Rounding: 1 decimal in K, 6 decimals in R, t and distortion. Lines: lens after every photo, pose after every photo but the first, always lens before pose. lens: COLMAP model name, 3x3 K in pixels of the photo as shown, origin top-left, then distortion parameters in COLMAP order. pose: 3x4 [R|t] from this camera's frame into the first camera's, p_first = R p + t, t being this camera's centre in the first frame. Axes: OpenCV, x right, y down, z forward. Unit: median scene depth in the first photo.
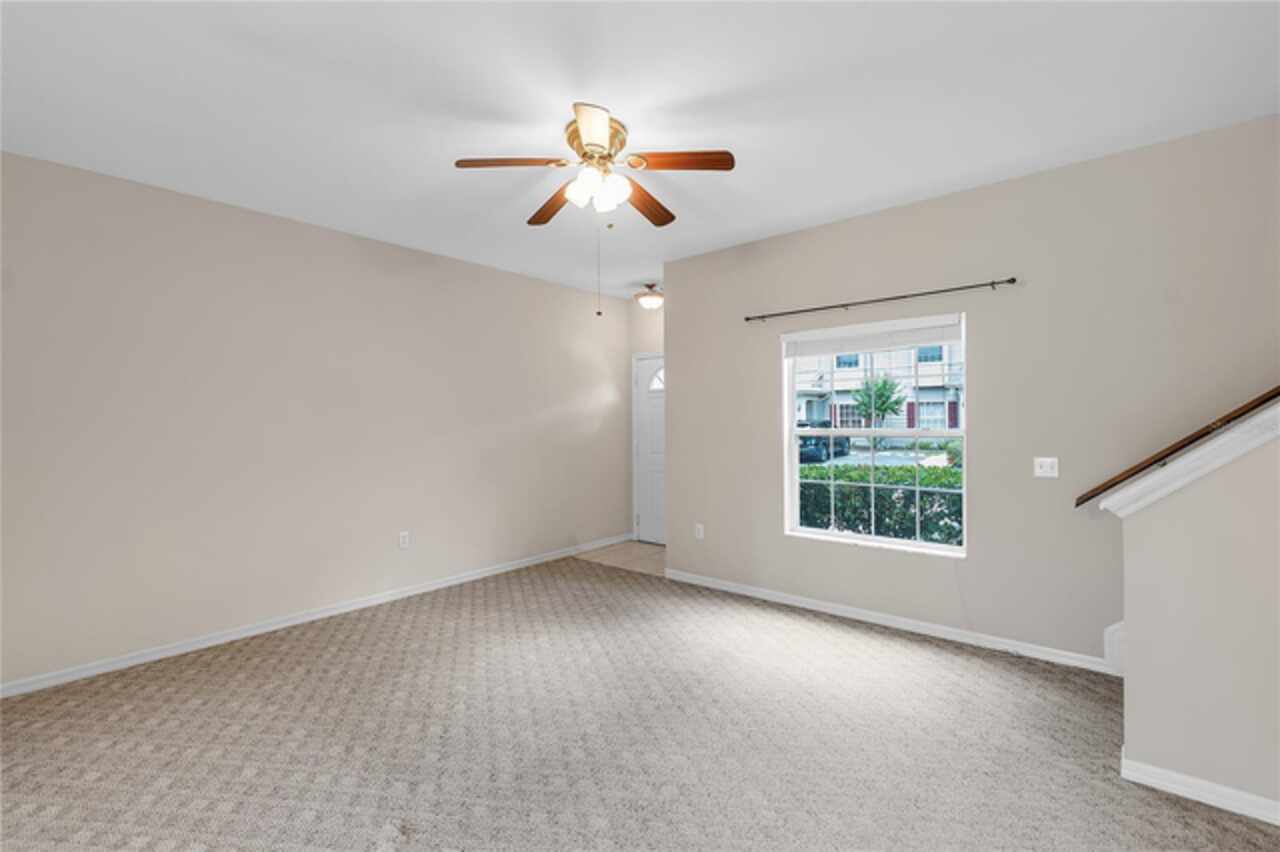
lens RADIAL K [[561.3, 0, 637.9], [0, 561.3, 419.8], [0, 0, 1]] dist [-0.006685, 0.001448]
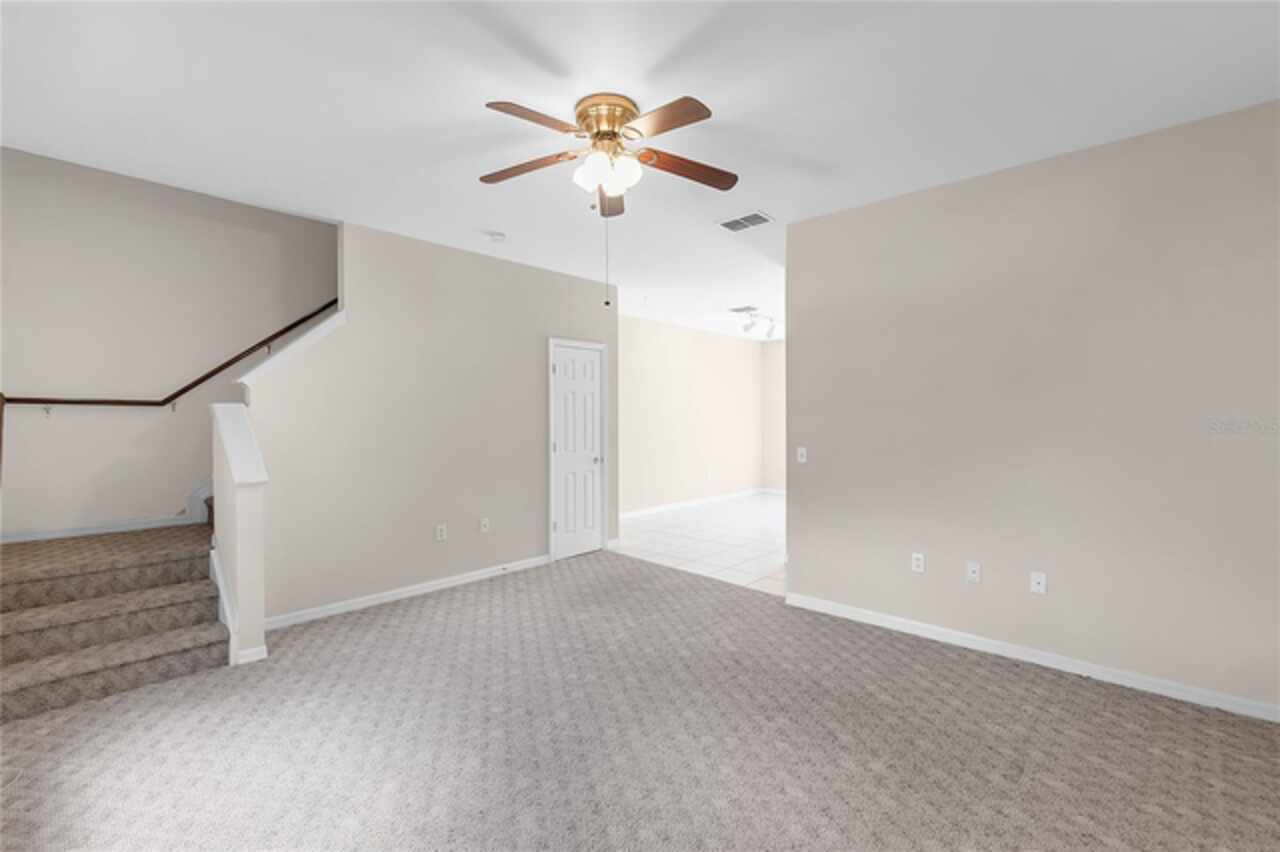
lens RADIAL K [[561.3, 0, 647.8], [0, 561.3, 417.1], [0, 0, 1]] dist [-0.006685, 0.001448]
pose [[-0.999853, 0.011487, 0.012709, -0.105758], [0.011441, 0.999928, -0.003708, 0.004570], [-0.012750, -0.003562, -0.999912, 1.396983]]
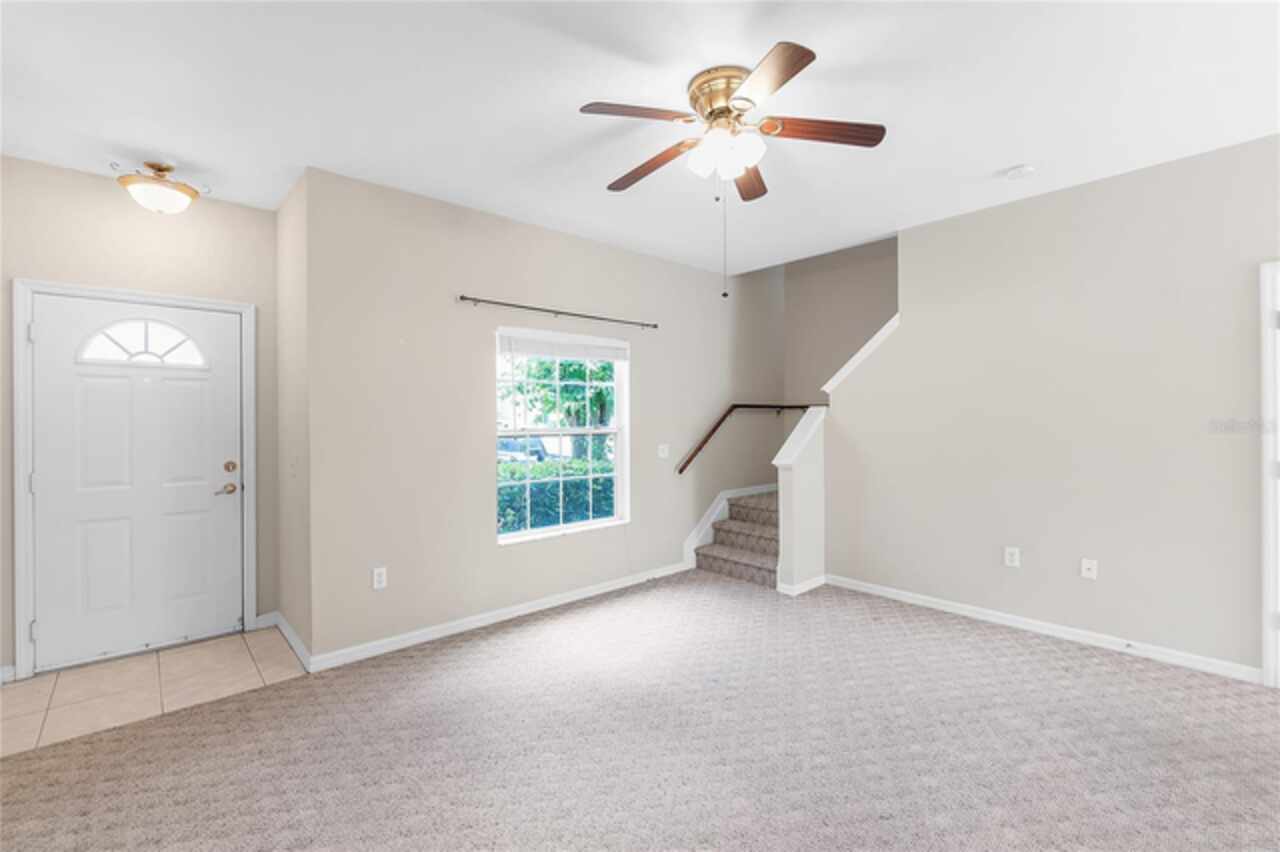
lens RADIAL K [[561.3, 0, 639.1], [0, 561.3, 423.3], [0, 0, 1]] dist [-0.006685, 0.001448]
pose [[0.117707, 0.002689, 0.993045, -0.682208], [0.002380, 0.999993, -0.002990, 0.009978], [-0.993045, 0.002715, 0.117700, 0.736693]]
